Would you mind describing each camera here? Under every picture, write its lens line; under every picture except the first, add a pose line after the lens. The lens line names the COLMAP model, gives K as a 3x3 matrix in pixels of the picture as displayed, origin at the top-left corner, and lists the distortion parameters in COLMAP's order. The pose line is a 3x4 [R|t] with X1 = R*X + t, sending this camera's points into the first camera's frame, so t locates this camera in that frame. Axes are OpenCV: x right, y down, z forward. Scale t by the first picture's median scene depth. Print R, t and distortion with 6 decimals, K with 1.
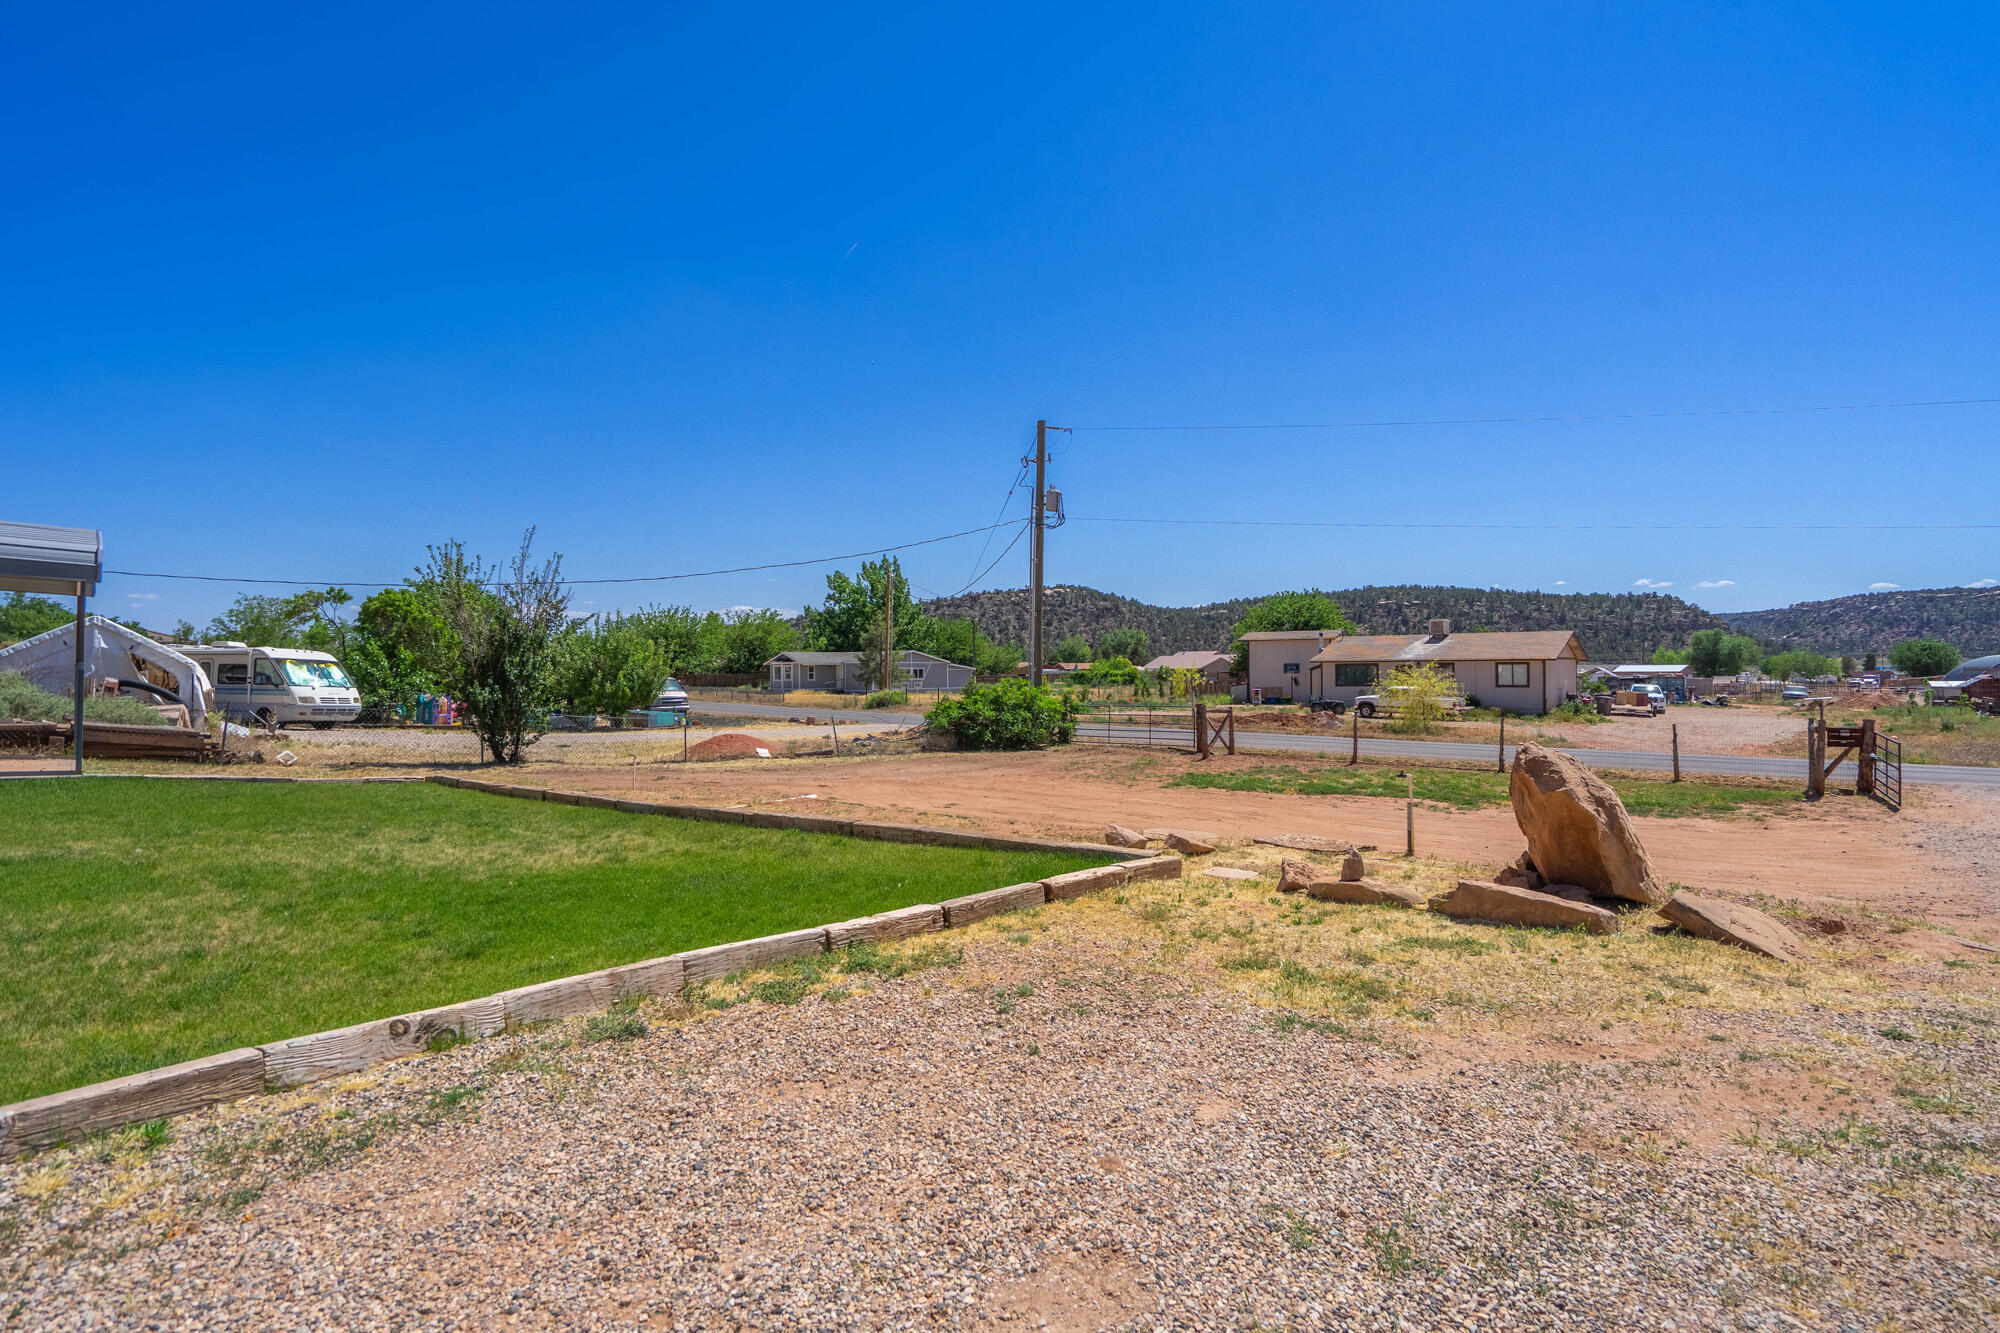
lens RADIAL K [[999.4, 0, 995.9], [0, 999.4, 656.8], [0, 0, 1]] dist [-0.000815, 0.001077]
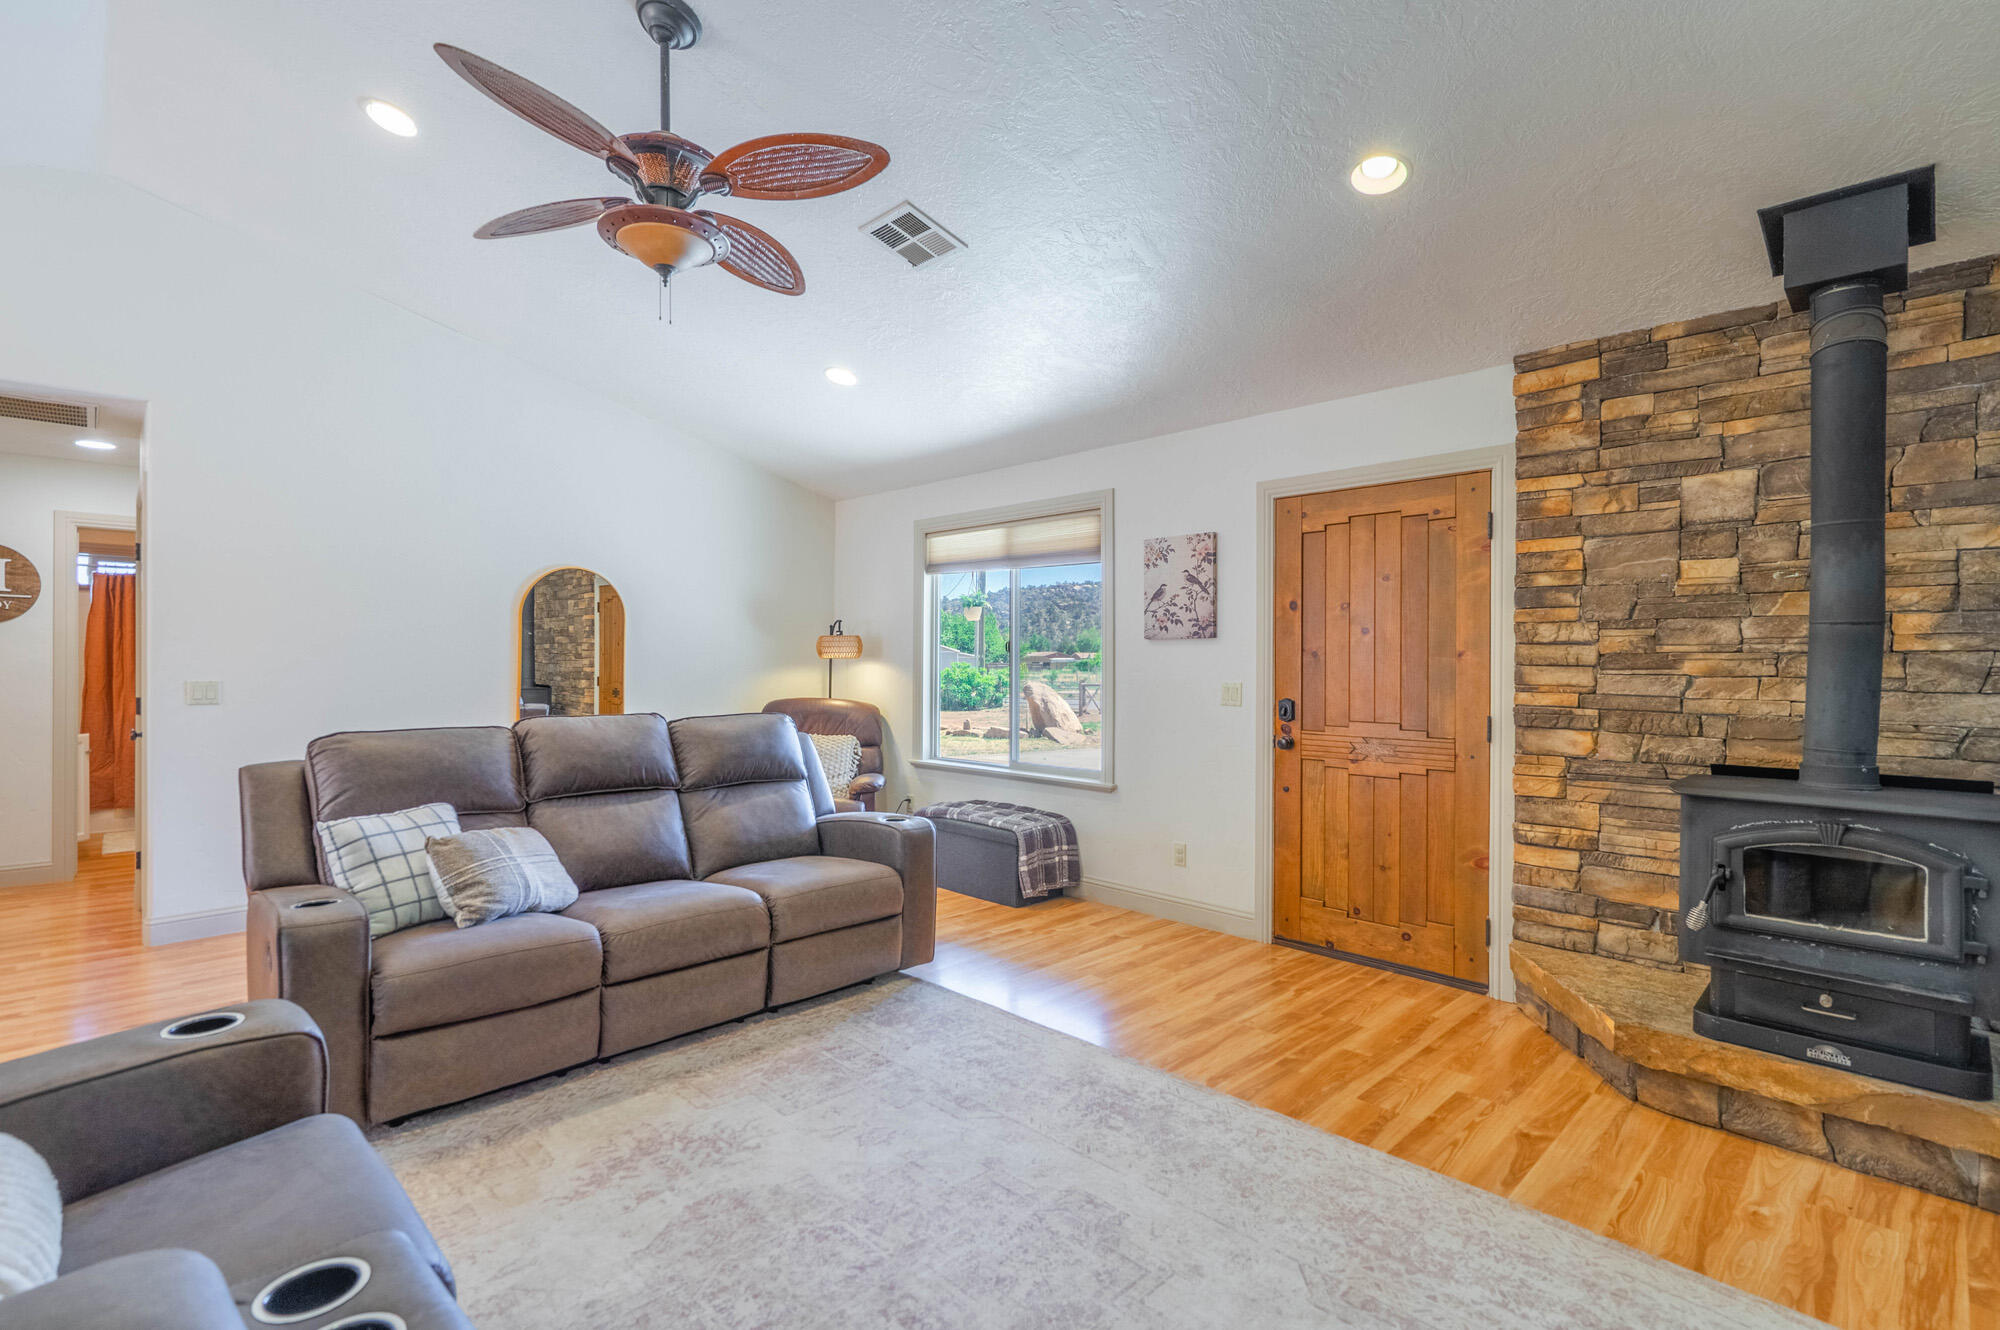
lens RADIAL K [[935.2, 0, 1000.0], [0, 935.2, 665.0], [0, 0, 1]] dist [-0.003228, -0.000109]
pose [[0.999198, 0.006791, -0.039455, 0.069288], [-0.006020, 0.999789, 0.019639, -0.000752], [0.039580, -0.019385, 0.999028, -0.196837]]
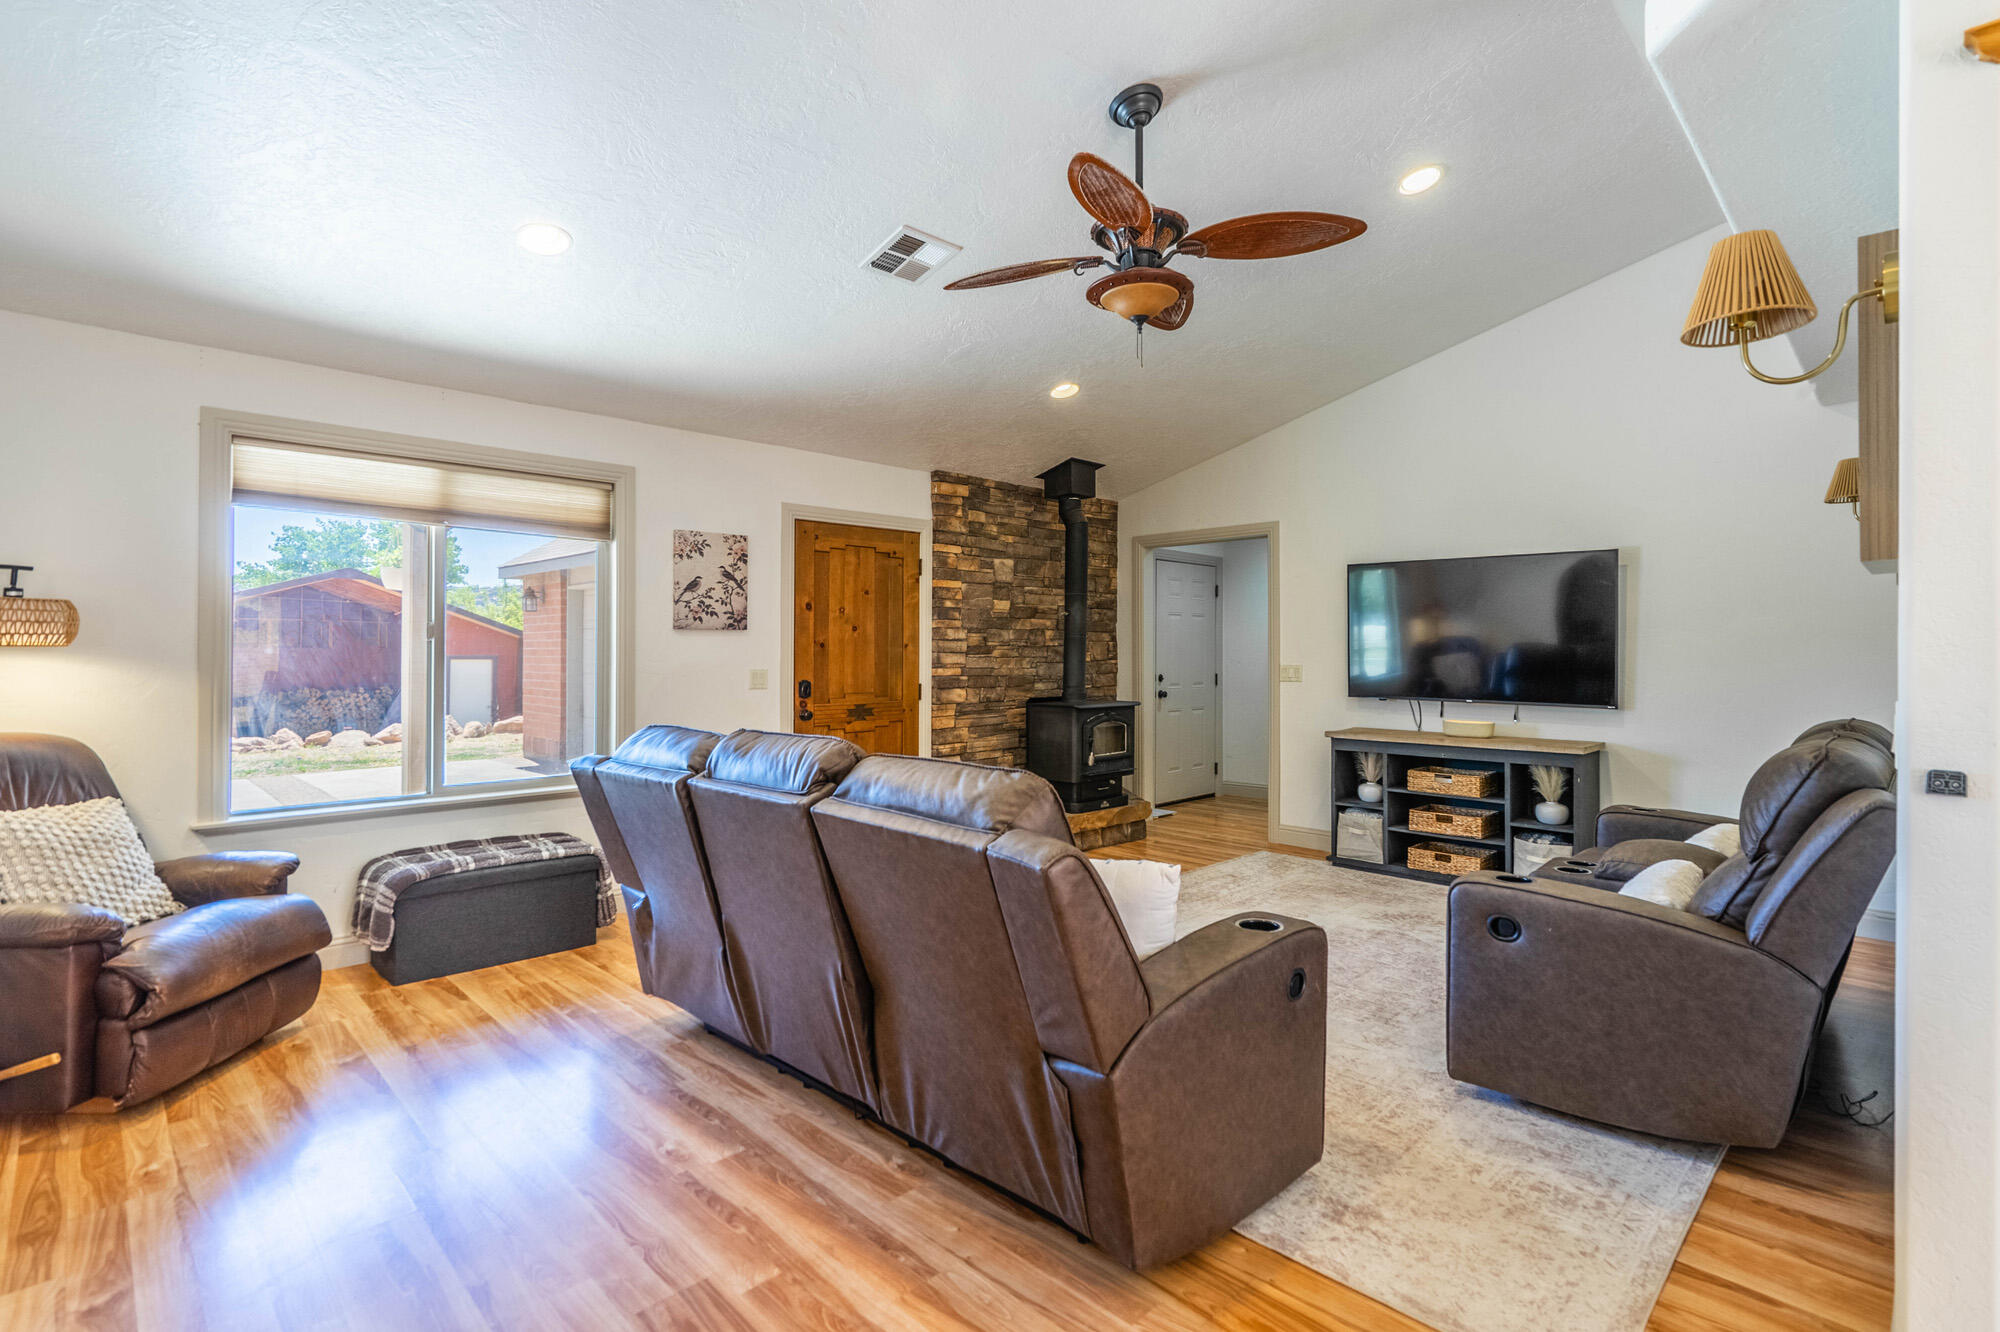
lens RADIAL K [[947.1, 0, 1003.3], [0, 947.1, 653.2], [0, 0, 1]] dist [-0.002680, -0.000068]
pose [[0.035645, 0.000982, 0.999364, -0.003557], [-0.015723, 0.999876, -0.000422, 0.000252], [-0.999241, -0.015698, 0.035656, -0.145997]]
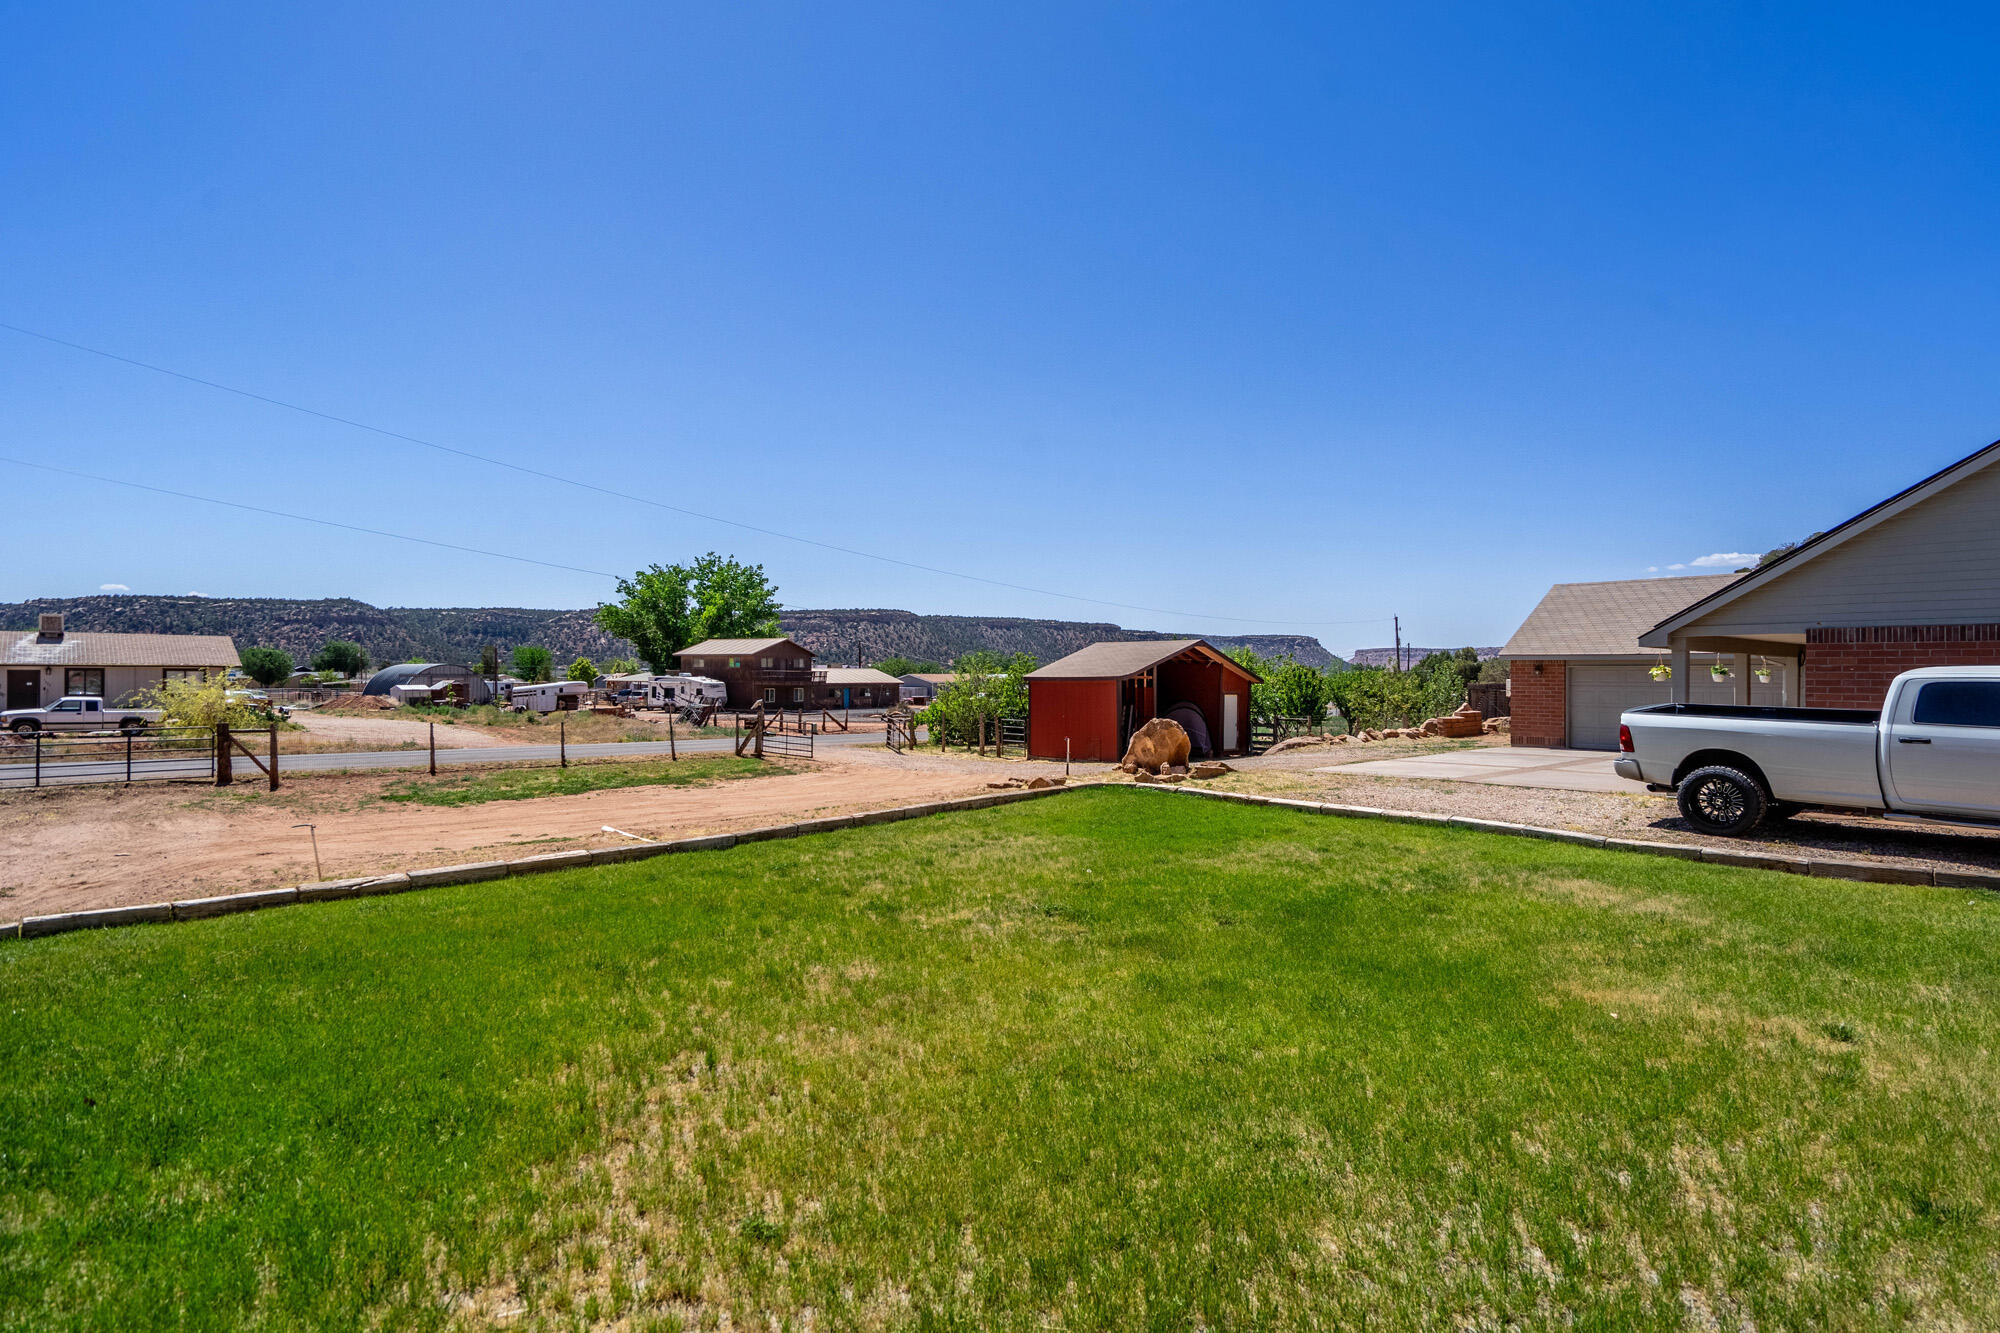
lens RADIAL K [[999.4, 0, 995.9], [0, 999.4, 656.8], [0, 0, 1]] dist [-0.000815, 0.001077]
pose [[0.114562, 0.022555, 0.993160, -0.276863], [-0.021048, 0.999573, -0.020273, -0.001989], [-0.993193, -0.018581, 0.114988, 0.148216]]
